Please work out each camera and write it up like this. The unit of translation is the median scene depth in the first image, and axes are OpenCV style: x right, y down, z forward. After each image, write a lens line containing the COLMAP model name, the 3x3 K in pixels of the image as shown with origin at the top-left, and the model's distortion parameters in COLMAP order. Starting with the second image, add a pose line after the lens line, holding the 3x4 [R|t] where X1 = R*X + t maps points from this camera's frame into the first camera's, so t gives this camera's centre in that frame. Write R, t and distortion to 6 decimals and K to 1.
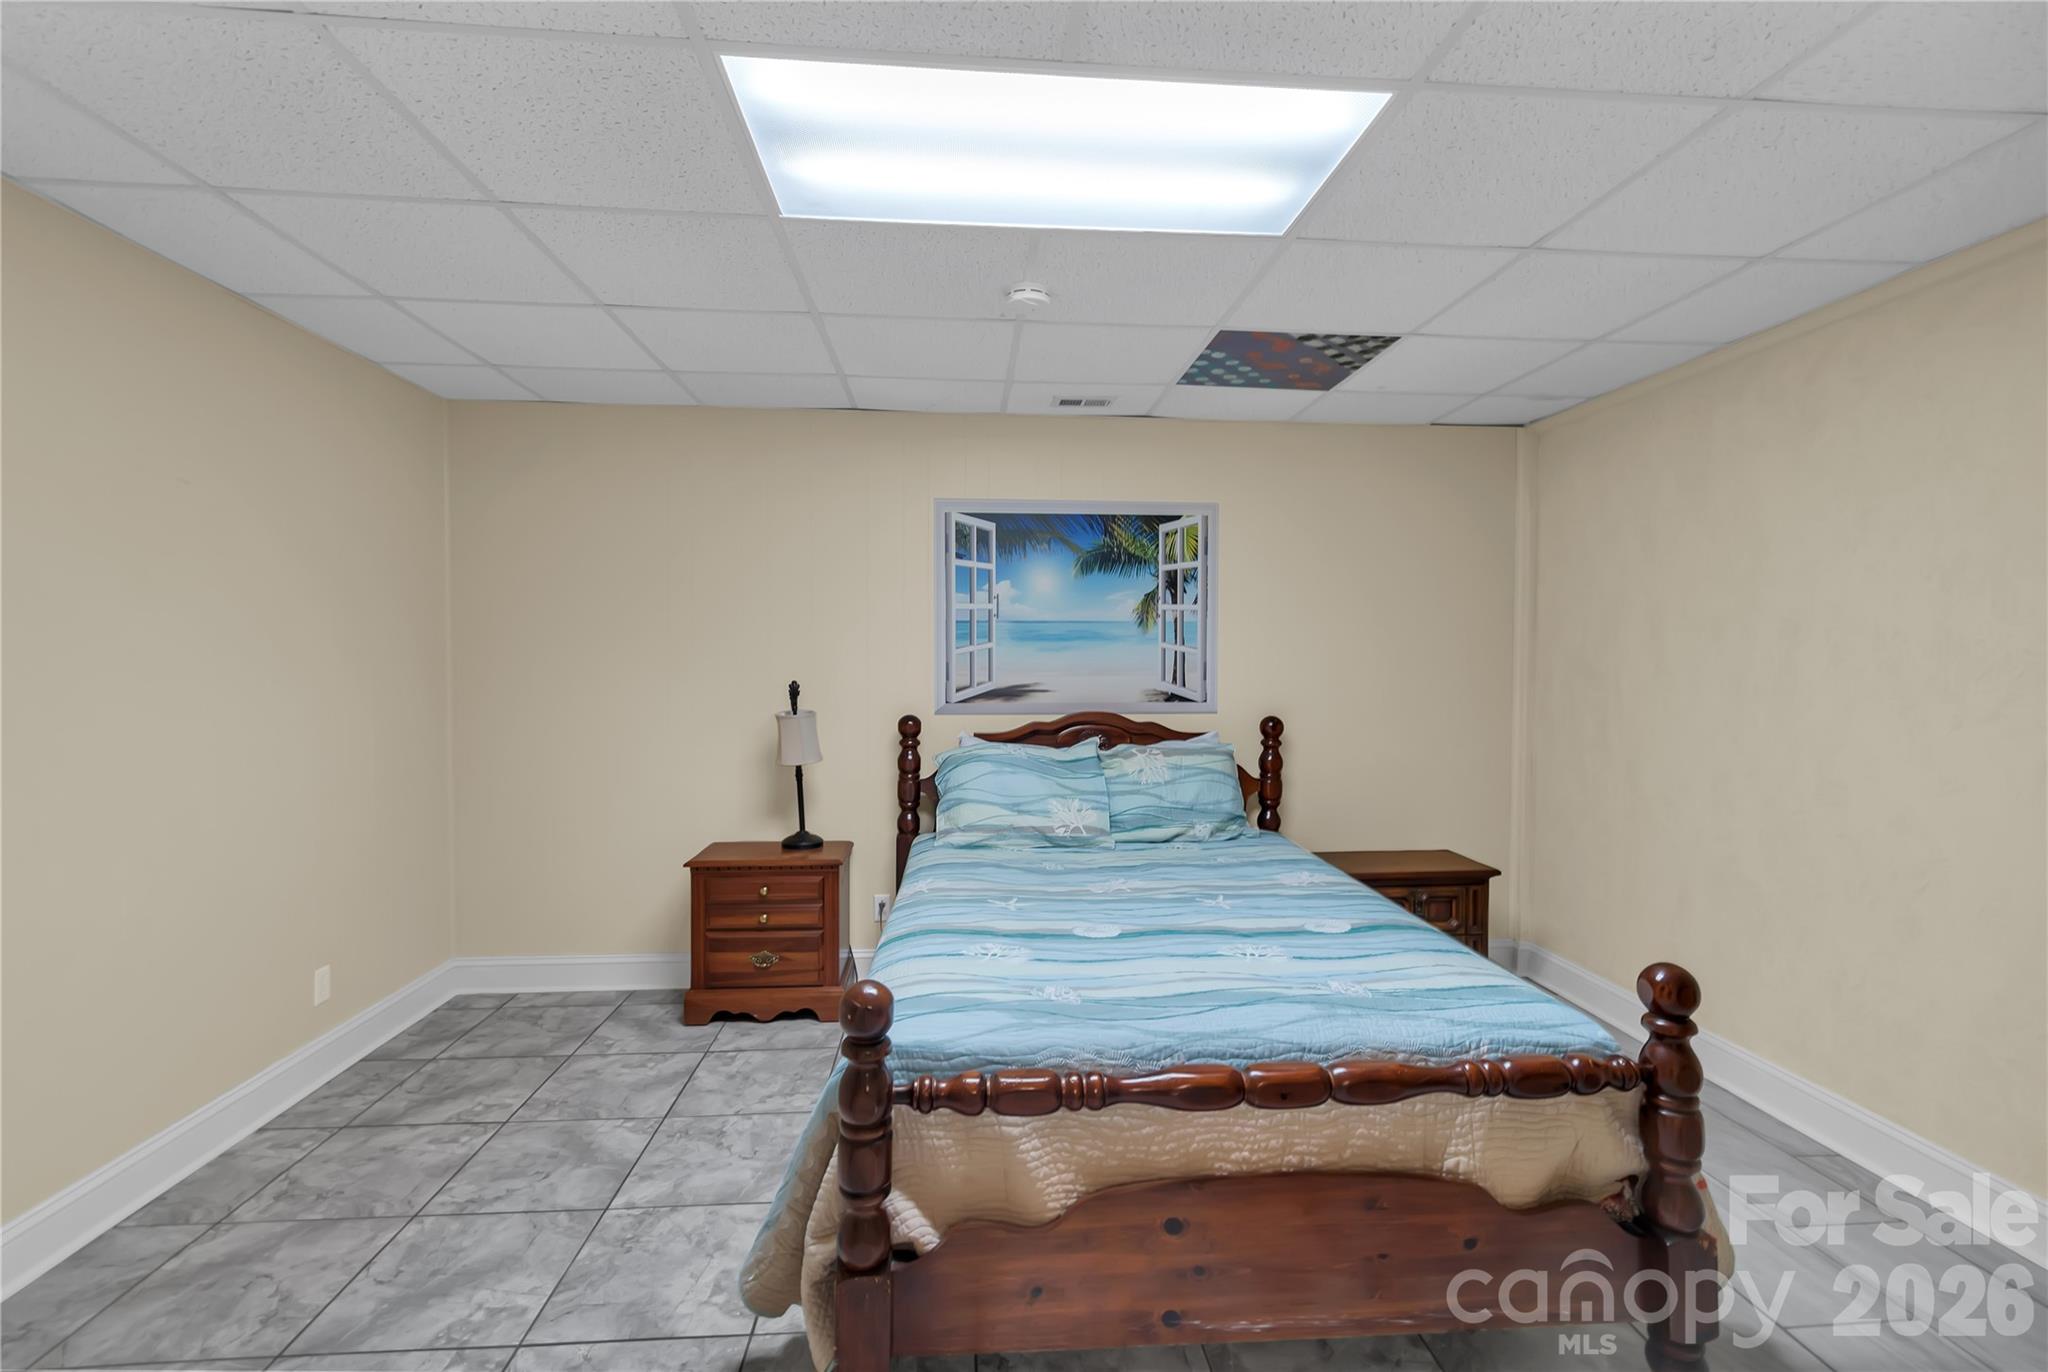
lens RADIAL K [[959.9, 0, 1020.1], [0, 959.9, 655.6], [0, 0, 1]] dist [0.000870, 0.000116]
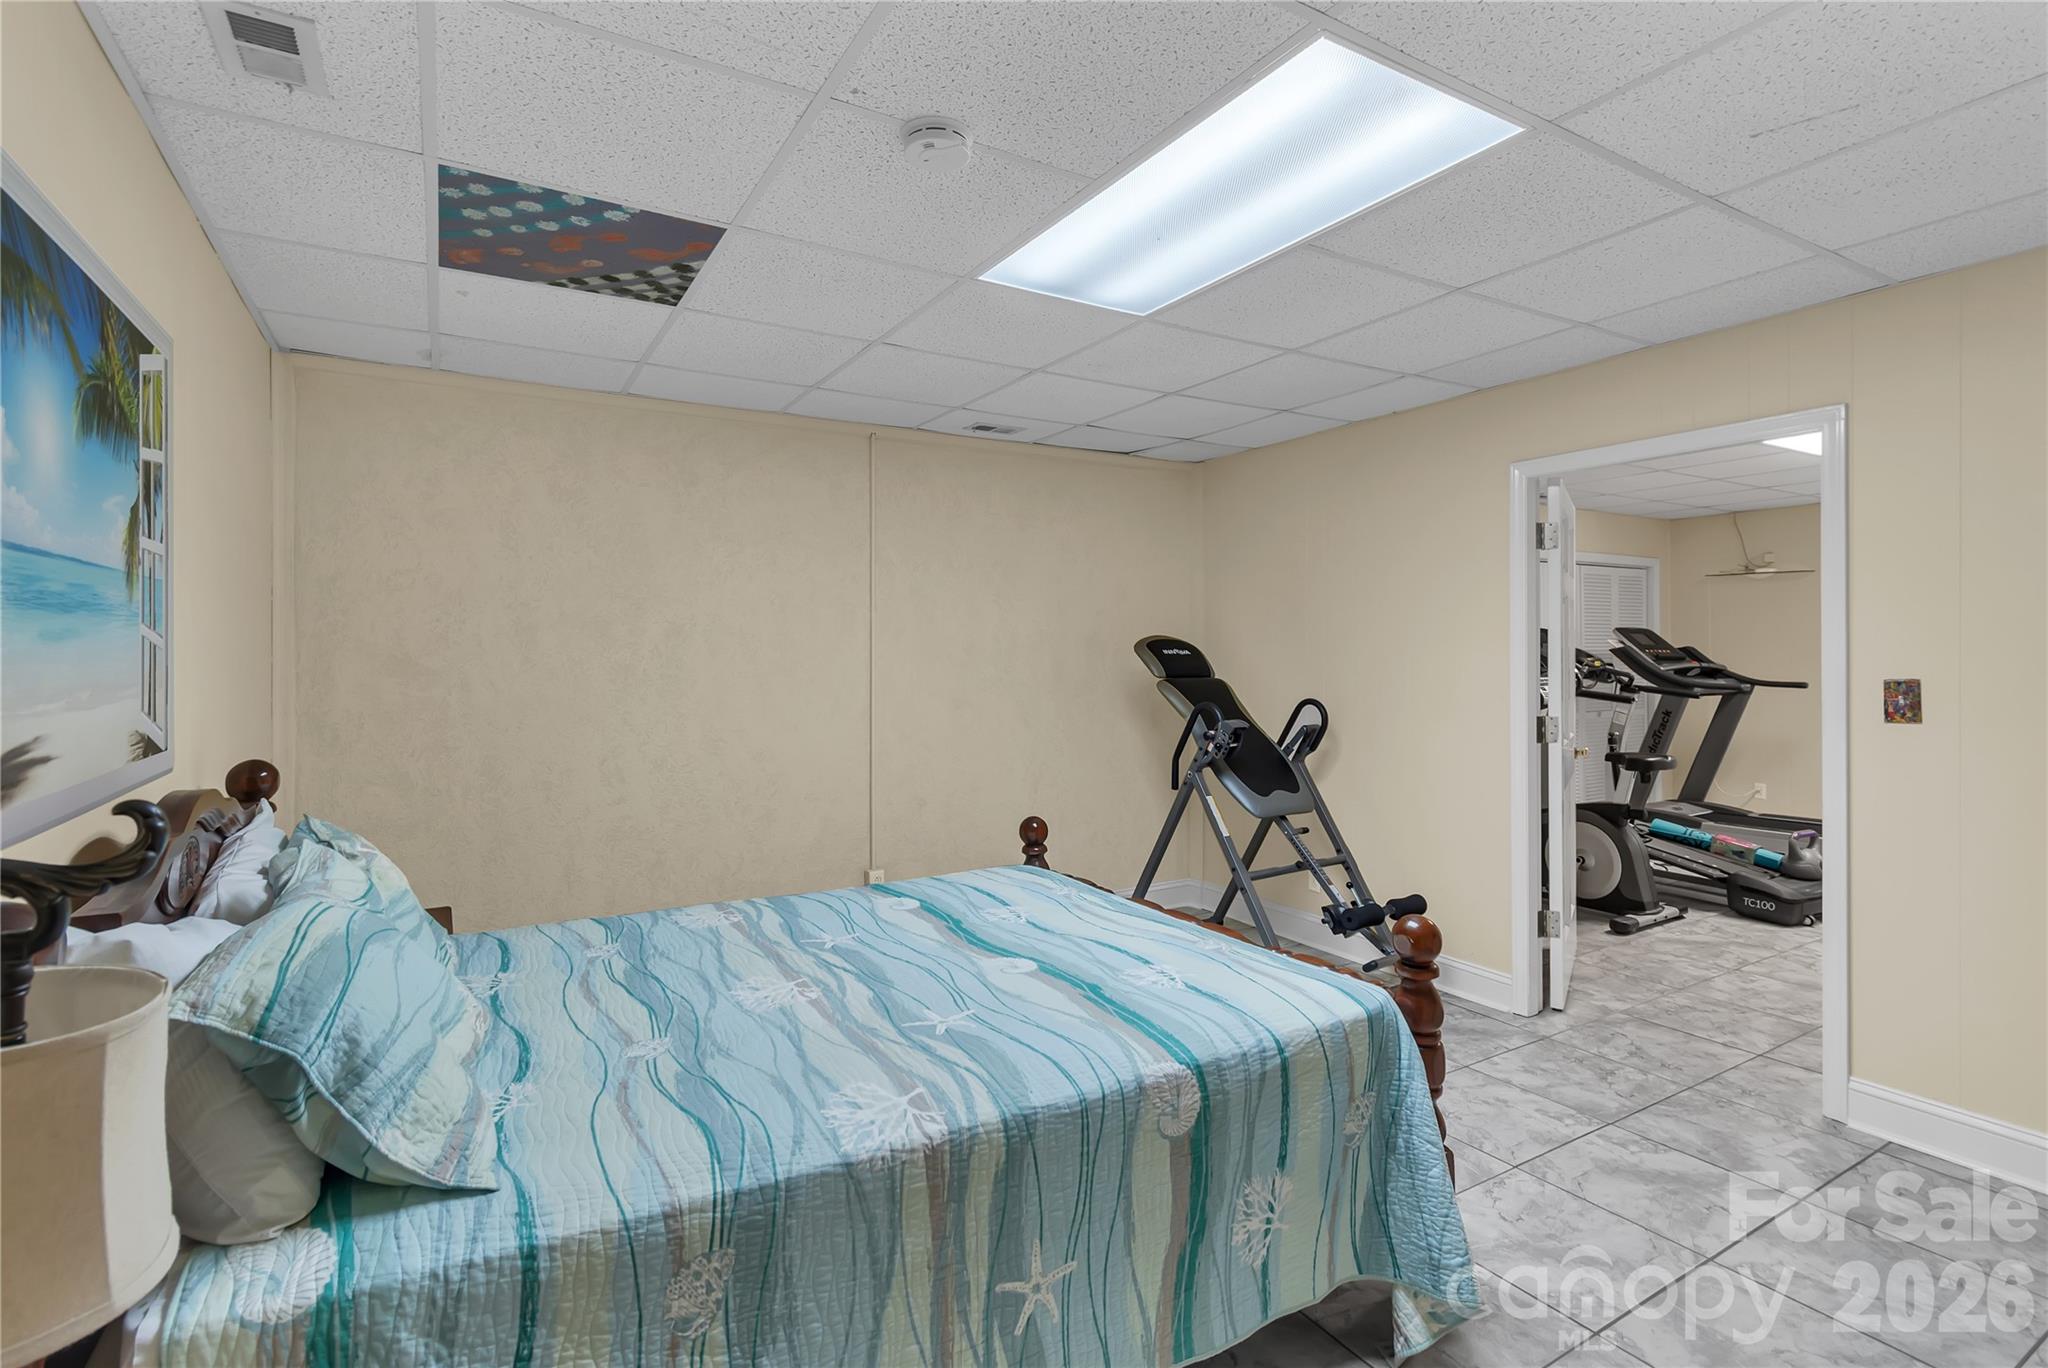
lens RADIAL K [[959.9, 0, 1020.1], [0, 959.9, 653.6], [0, 0, 1]] dist [0.000870, 0.000116]
pose [[-0.449472, -0.006491, 0.893271, -0.541634], [-0.007152, 0.999968, 0.003668, -0.003888], [-0.893266, -0.004740, -0.449504, 1.051366]]
